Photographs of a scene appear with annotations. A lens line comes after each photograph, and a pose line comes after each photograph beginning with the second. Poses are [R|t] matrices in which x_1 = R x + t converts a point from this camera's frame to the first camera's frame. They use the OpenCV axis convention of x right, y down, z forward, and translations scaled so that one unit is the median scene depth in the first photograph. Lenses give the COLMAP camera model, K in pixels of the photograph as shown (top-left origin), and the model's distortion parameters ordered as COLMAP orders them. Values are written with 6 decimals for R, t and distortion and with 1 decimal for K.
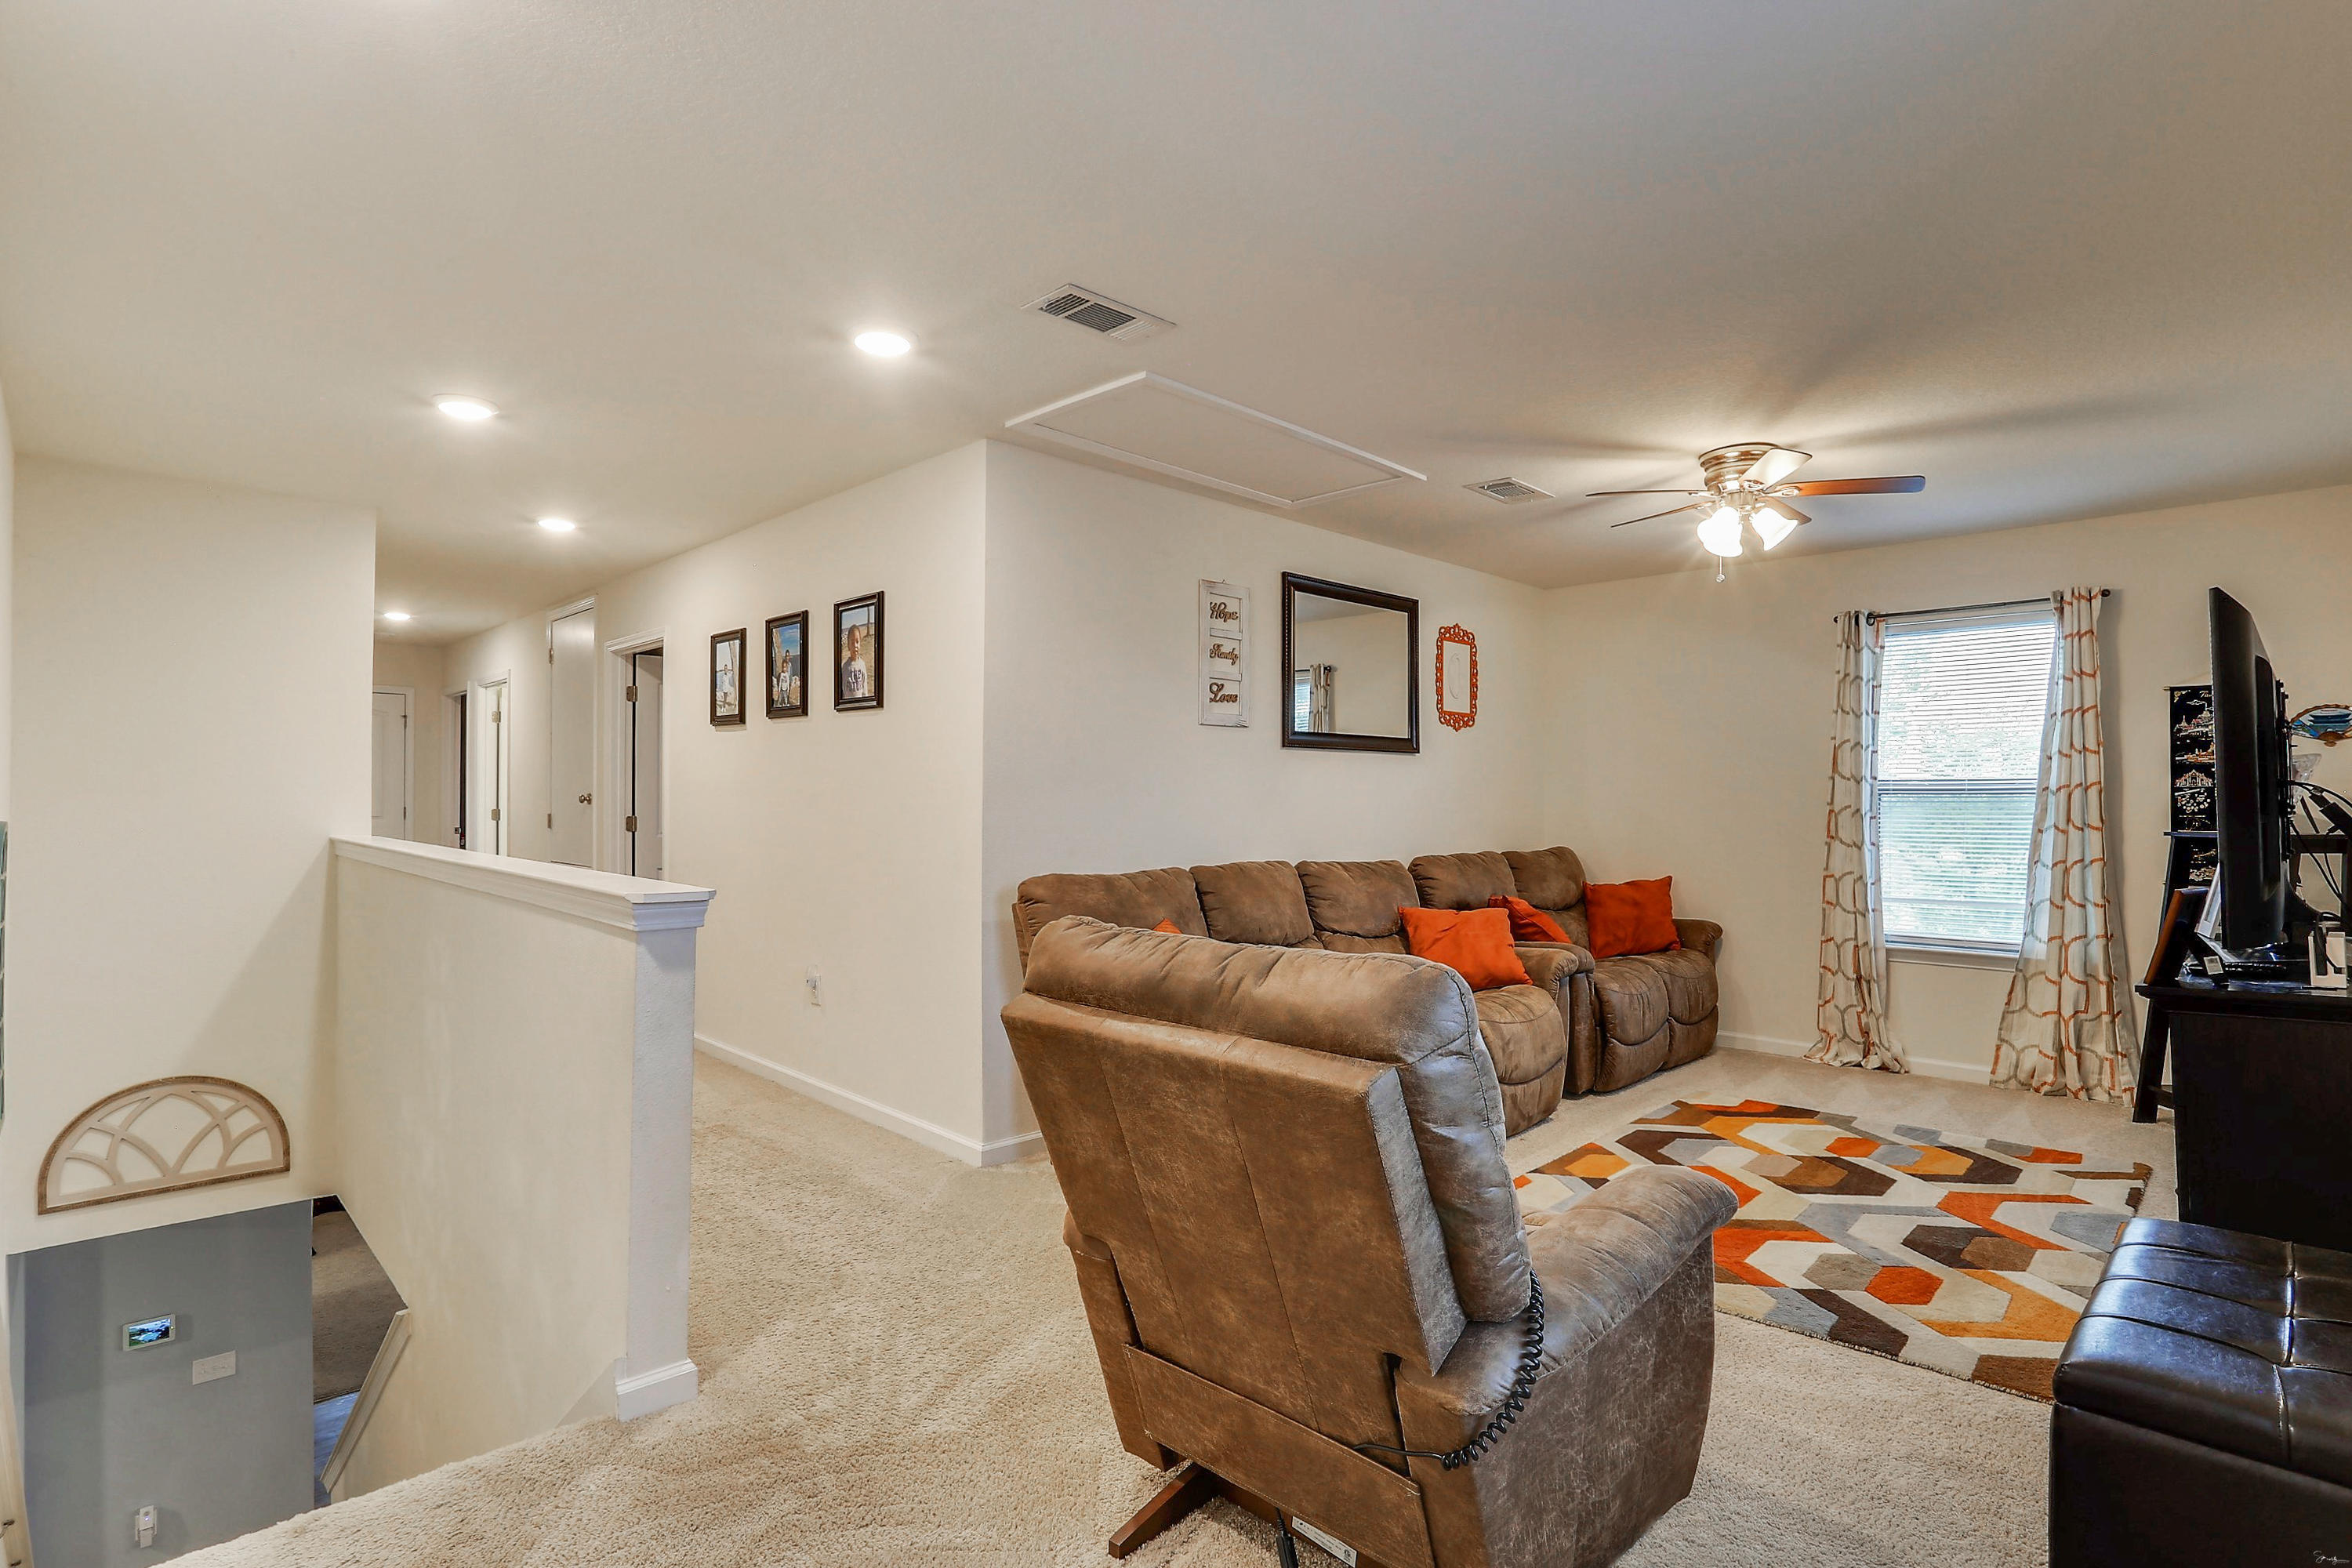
lens RADIAL K [[1170.5, 0, 1186.2], [0, 1170.5, 791.7], [0, 0, 1]] dist [-0.036440, 0.003880]
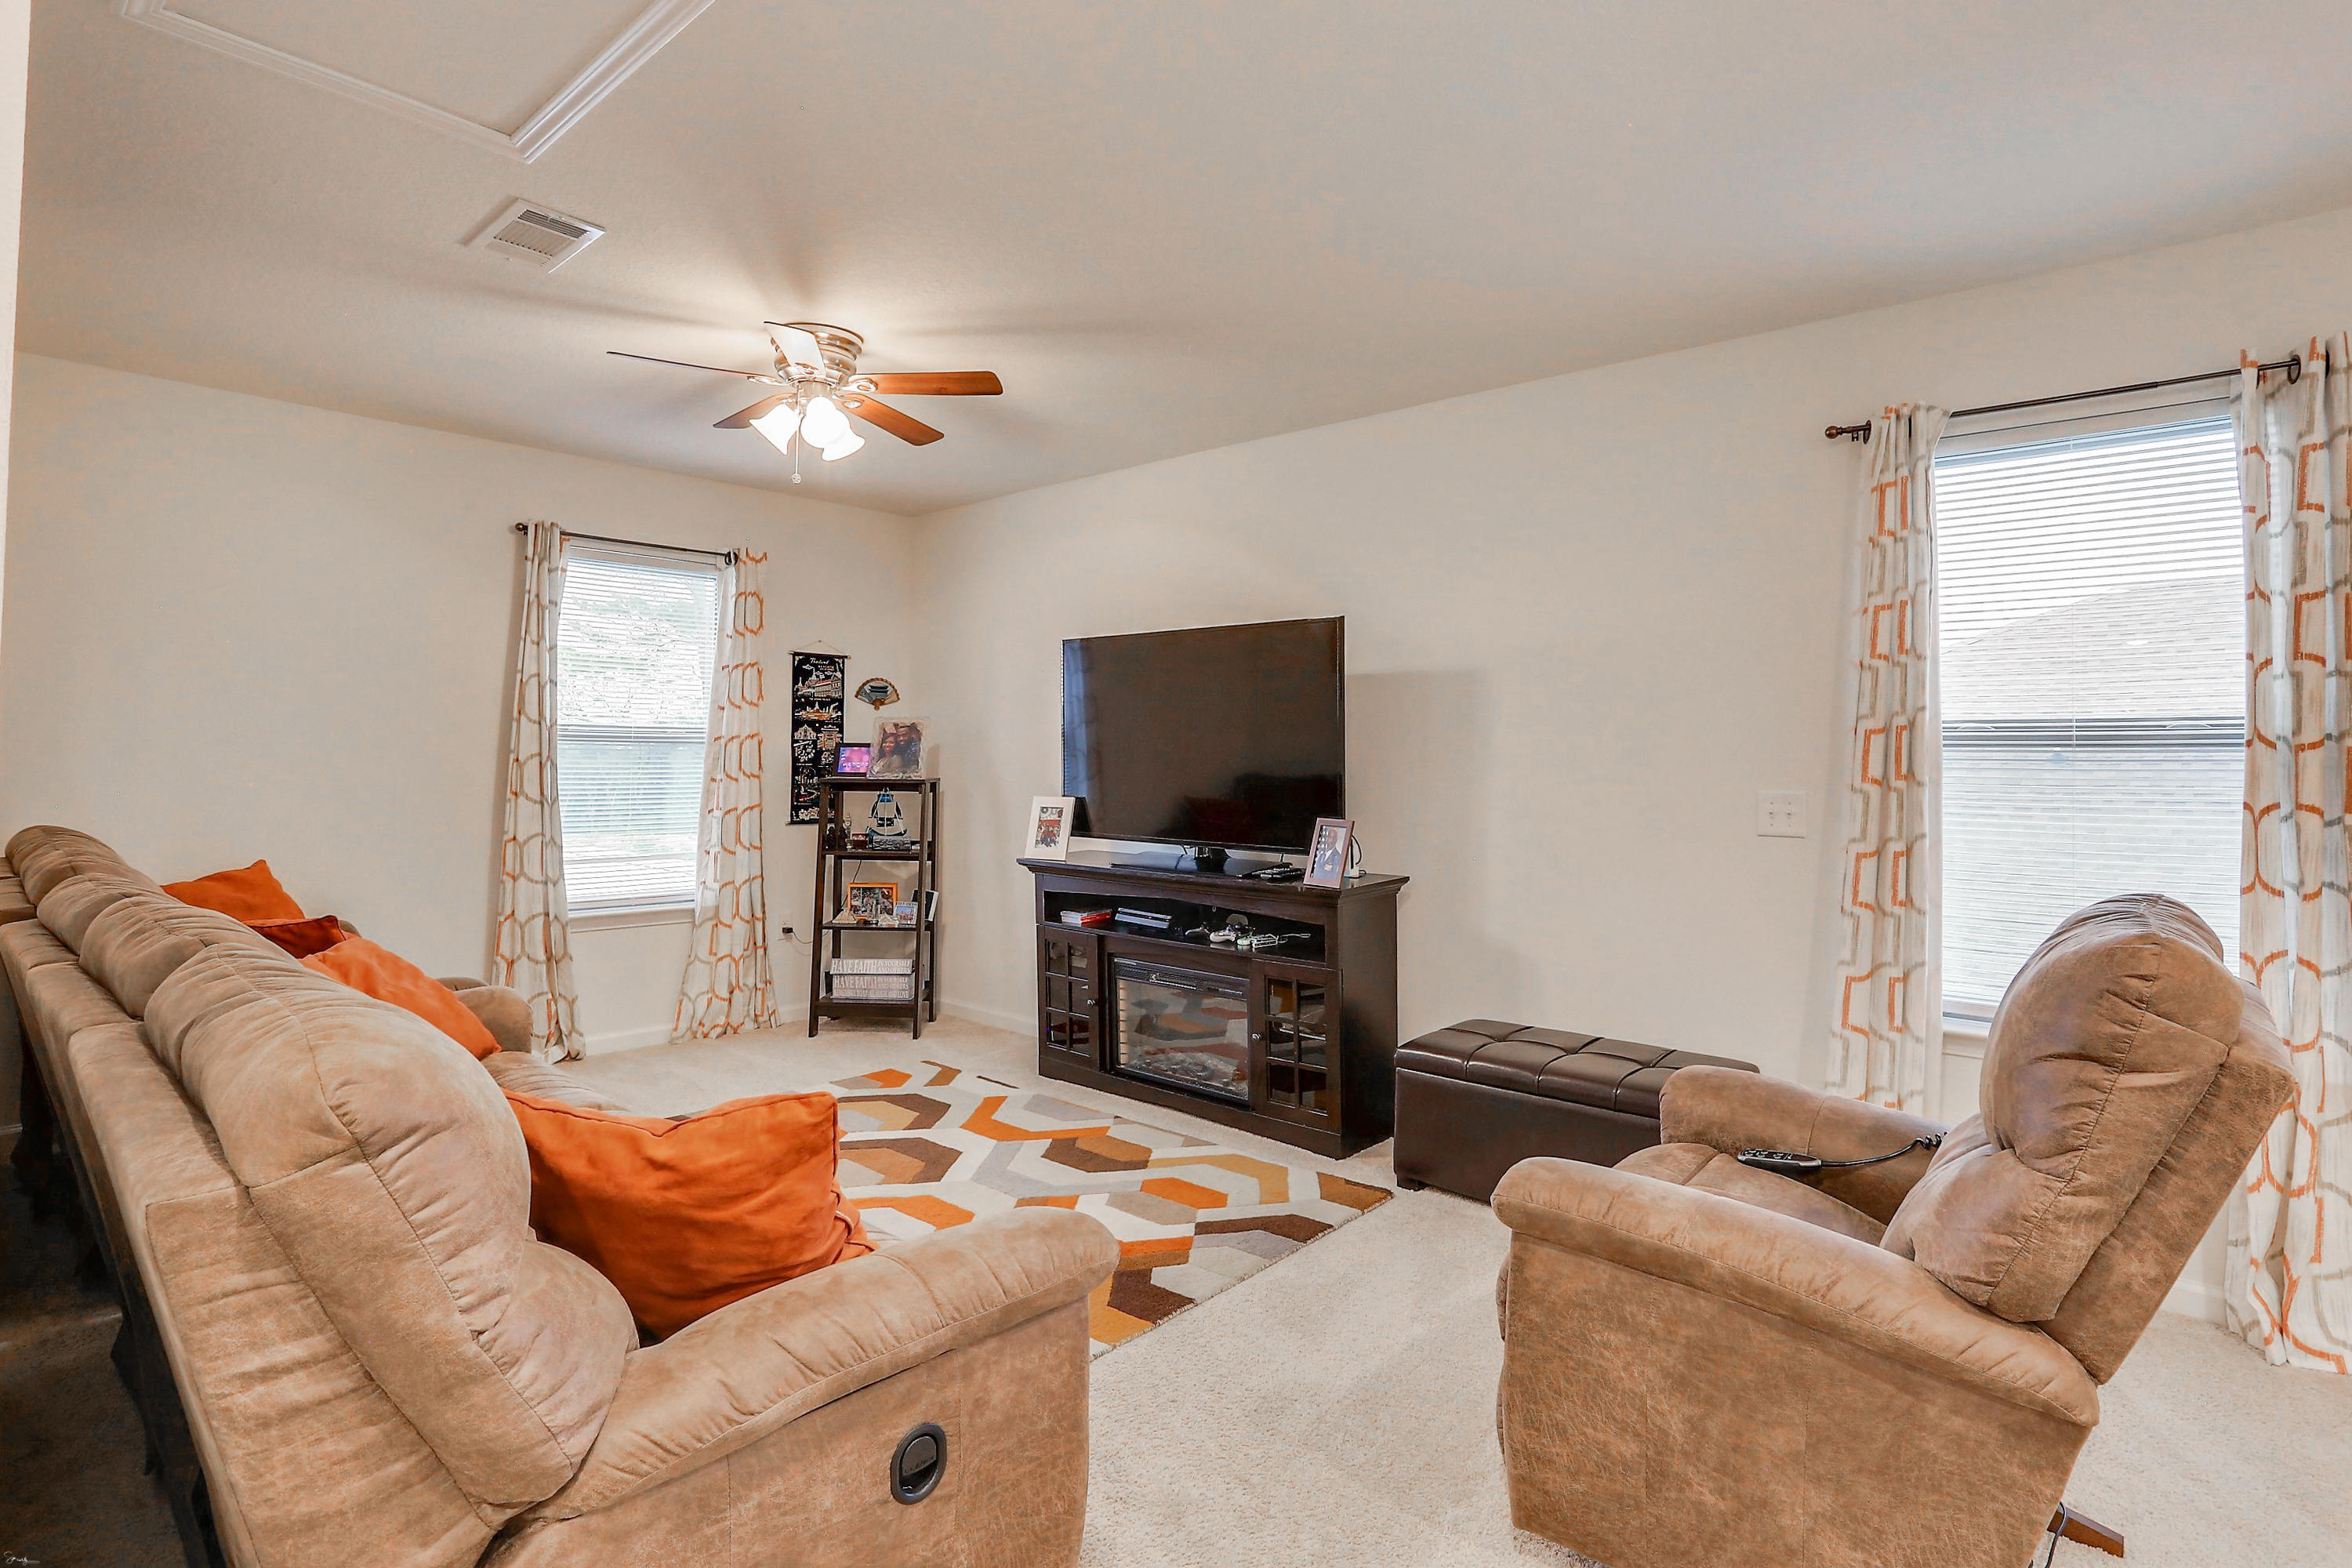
lens RADIAL K [[1170.5, 0, 1186.0], [0, 1170.5, 762.0], [0, 0, 1]] dist [-0.036440, 0.003880]
pose [[-0.058827, -0.010771, 0.998210, -0.324371], [-0.025895, 0.999622, 0.009260, -0.002242], [-0.997932, -0.025304, -0.059083, 0.680705]]
